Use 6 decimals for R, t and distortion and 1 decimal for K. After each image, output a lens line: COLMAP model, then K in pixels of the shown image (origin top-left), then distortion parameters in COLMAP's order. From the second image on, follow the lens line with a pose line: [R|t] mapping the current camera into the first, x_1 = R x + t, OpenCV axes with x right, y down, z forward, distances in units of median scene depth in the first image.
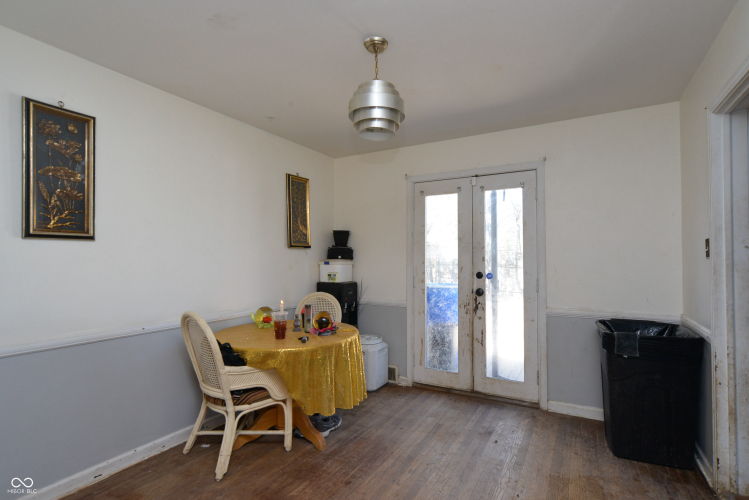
lens RADIAL K [[369.8, 0, 380.1], [0, 369.8, 255.7], [0, 0, 1]] dist [-0.019446, 0.013972]
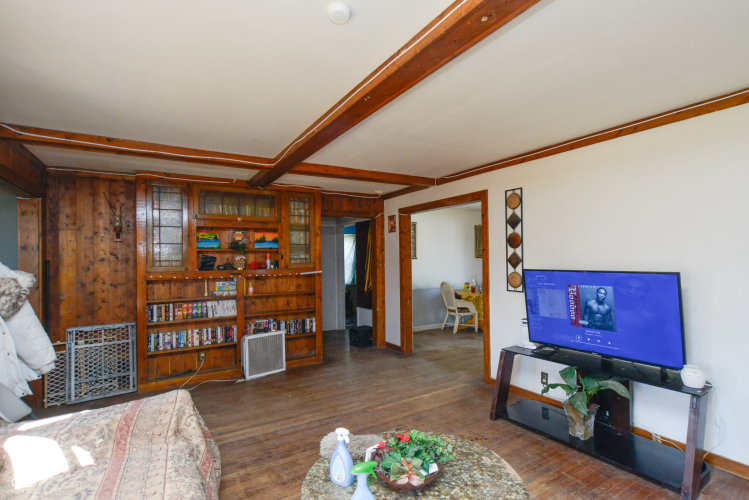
lens RADIAL K [[369.8, 0, 380.0], [0, 369.8, 254.8], [0, 0, 1]] dist [-0.019446, 0.013972]
pose [[0.872160, -0.015303, -0.488982, 0.389403], [0.018622, 0.999825, 0.001926, -0.064916], [0.488867, -0.010785, 0.872292, -1.424907]]
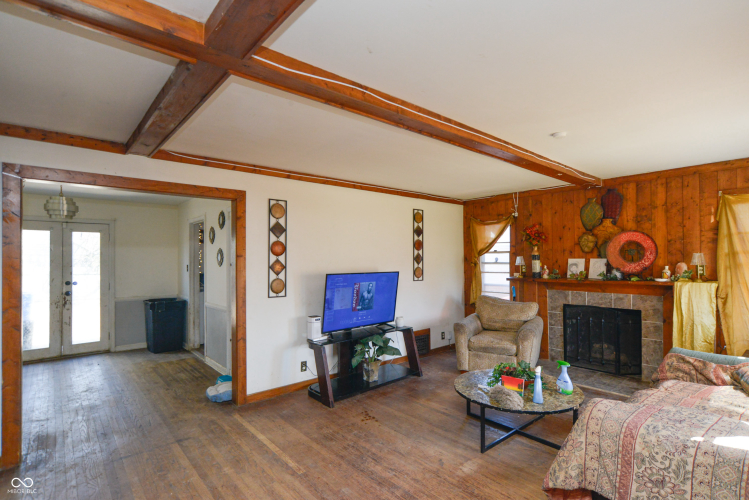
lens RADIAL K [[369.8, 0, 382.0], [0, 369.8, 255.4], [0, 0, 1]] dist [-0.019446, 0.013972]
pose [[0.325494, 0.012833, 0.945457, -0.888016], [-0.006182, 0.999915, -0.011444, -0.064616], [-0.945524, -0.002120, 0.325546, -0.914947]]
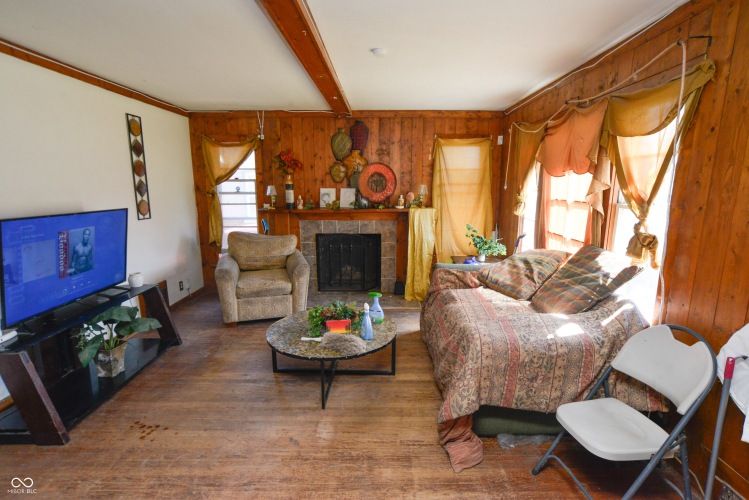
lens RADIAL K [[369.8, 0, 378.4], [0, 369.8, 254.1], [0, 0, 1]] dist [-0.019446, 0.013972]
pose [[-0.483400, -0.157888, 0.861043, -0.666118], [-0.009119, 0.984455, 0.175398, -0.076262], [-0.875352, 0.076935, -0.477326, -0.604336]]
